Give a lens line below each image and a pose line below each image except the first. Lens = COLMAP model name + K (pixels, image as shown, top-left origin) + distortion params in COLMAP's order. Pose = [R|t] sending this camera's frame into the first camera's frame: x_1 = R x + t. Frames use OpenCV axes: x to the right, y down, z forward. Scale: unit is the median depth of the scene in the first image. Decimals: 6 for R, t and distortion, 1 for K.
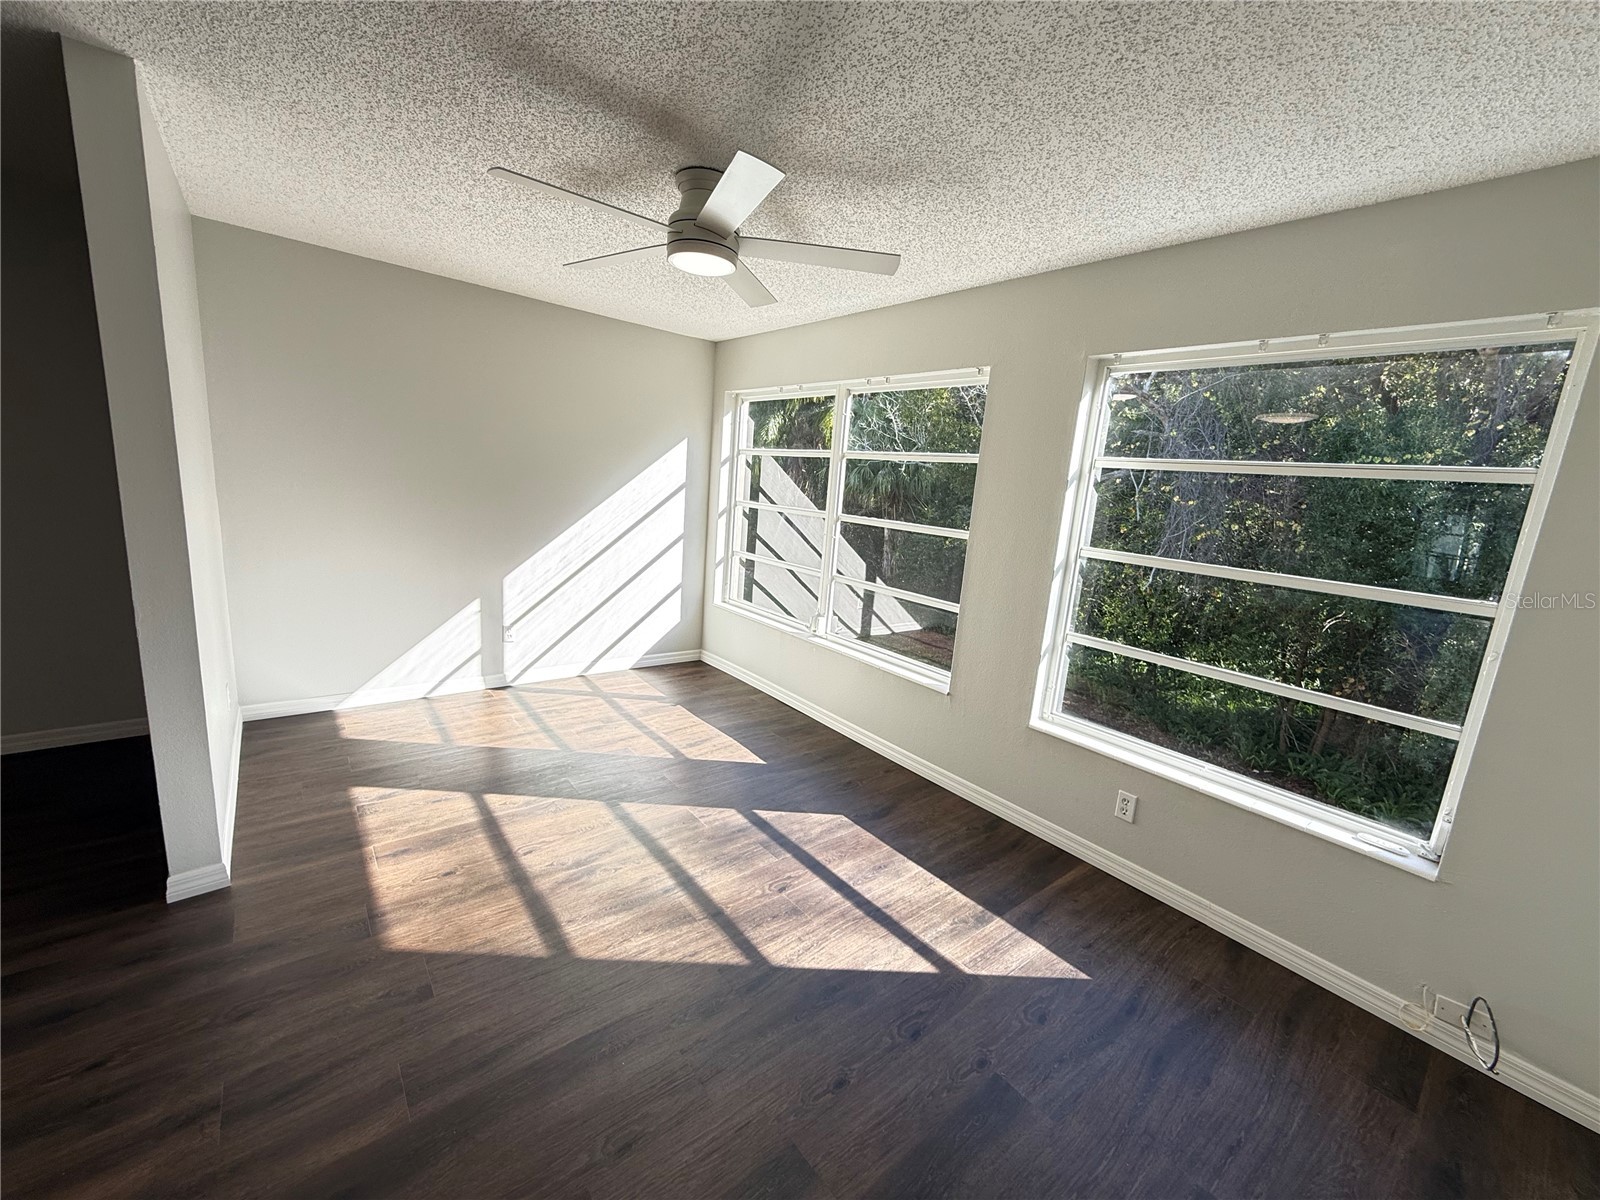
lens RADIAL K [[637.5, 0, 794.9], [0, 637.5, 596.8], [0, 0, 1]] dist [-0.001201, 0.000936]
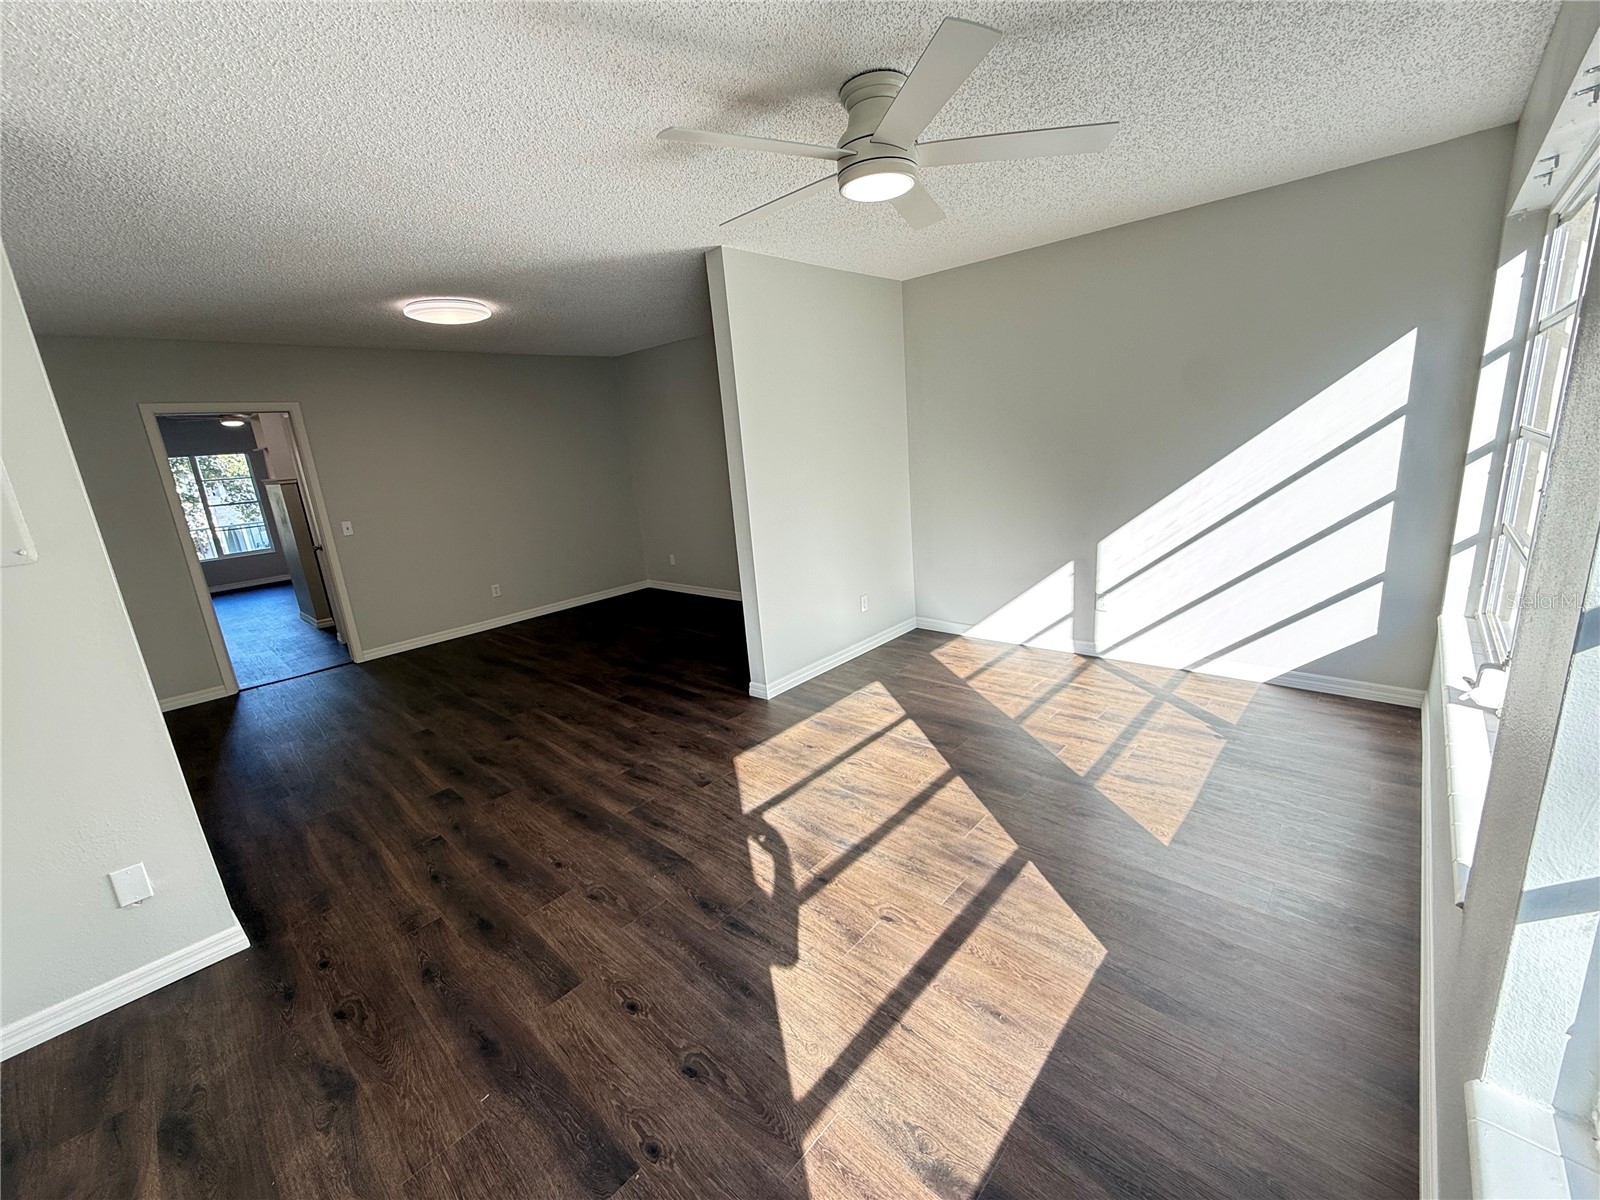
lens RADIAL K [[637.5, 0, 794.8], [0, 637.5, 605.7], [0, 0, 1]] dist [-0.001201, 0.000936]
pose [[0.136553, 0.161150, -0.977437, 0.590151], [-0.094244, 0.984318, 0.149118, -0.049276], [0.986140, 0.071755, 0.149599, 0.597197]]
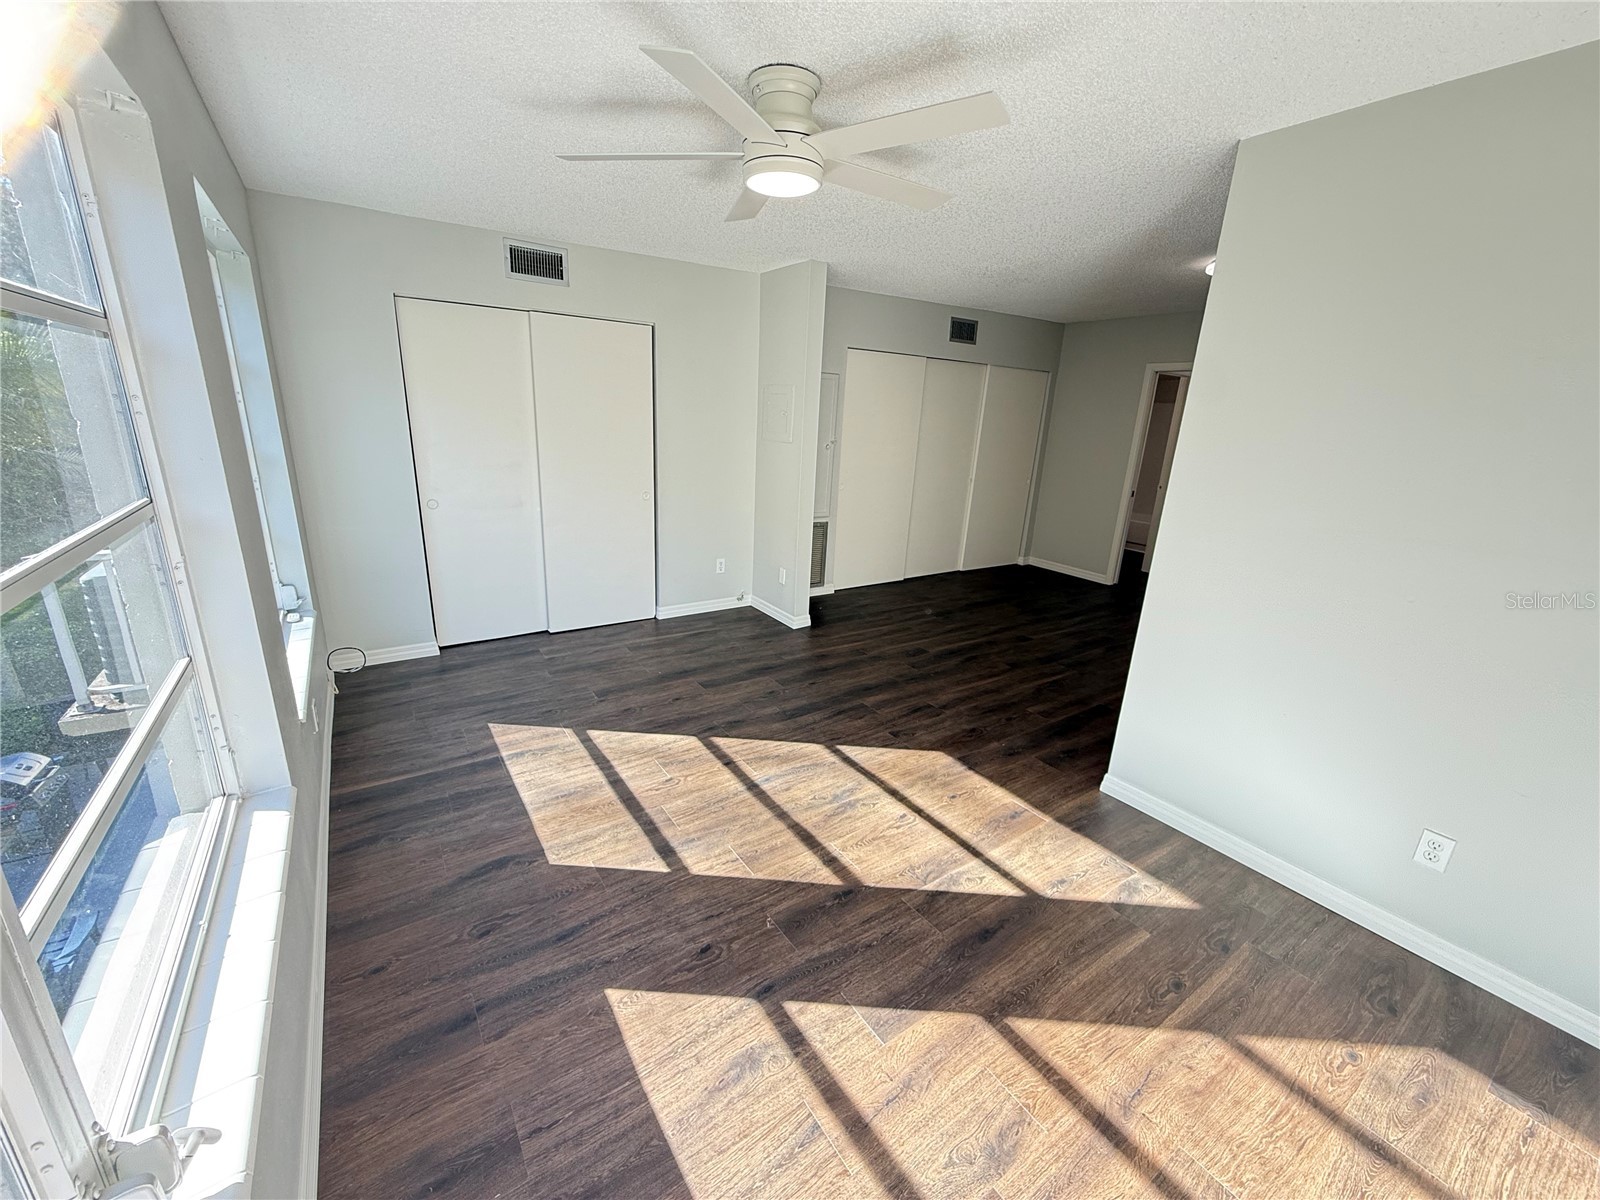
lens RADIAL K [[637.5, 0, 794.8], [0, 637.5, 604.7], [0, 0, 1]] dist [-0.001201, 0.000936]
pose [[-0.990170, -0.132856, 0.043737, -0.208131], [-0.097162, 0.878273, 0.468184, -0.312572], [-0.100614, 0.459332, -0.882548, 1.521571]]
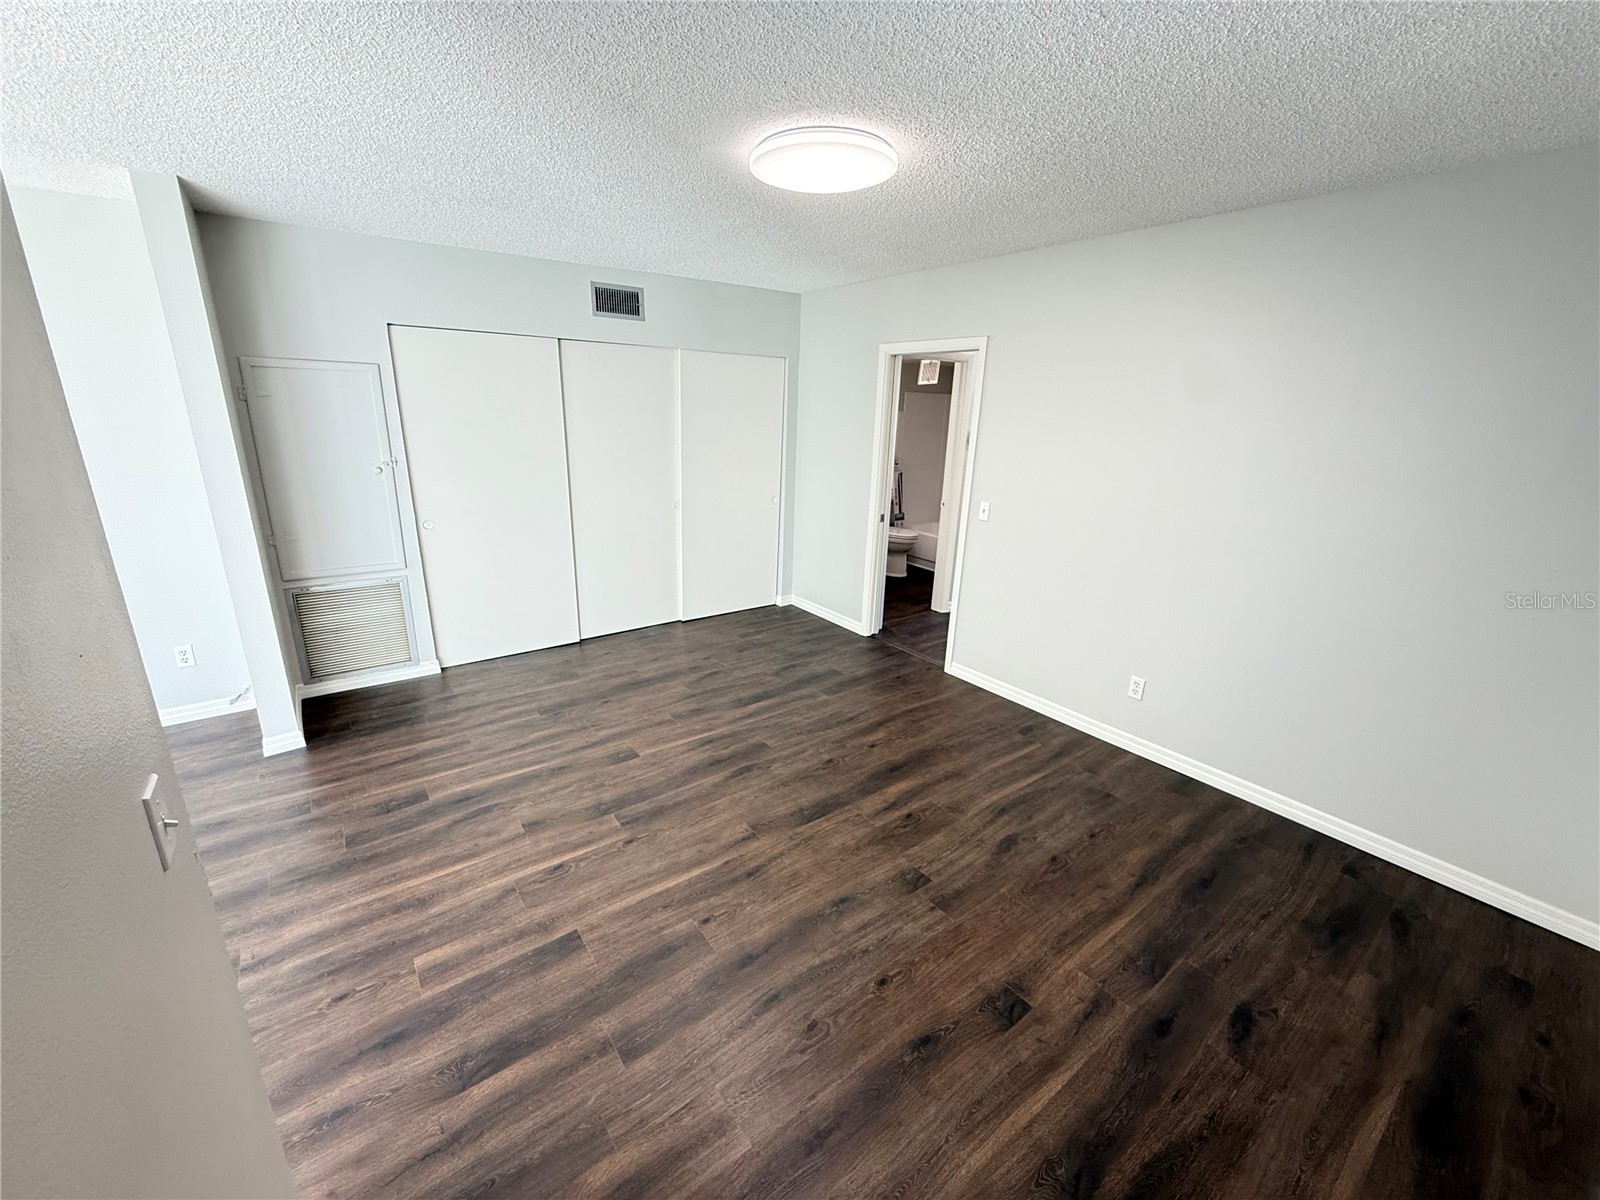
lens RADIAL K [[637.5, 0, 798.0], [0, 637.5, 600.6], [0, 0, 1]] dist [-0.001201, 0.000936]
pose [[-0.994706, -0.102761, 0.000192, -0.993481], [-0.090832, 0.880111, 0.465998, -0.296952], [-0.048056, 0.463514, -0.884786, 0.889754]]
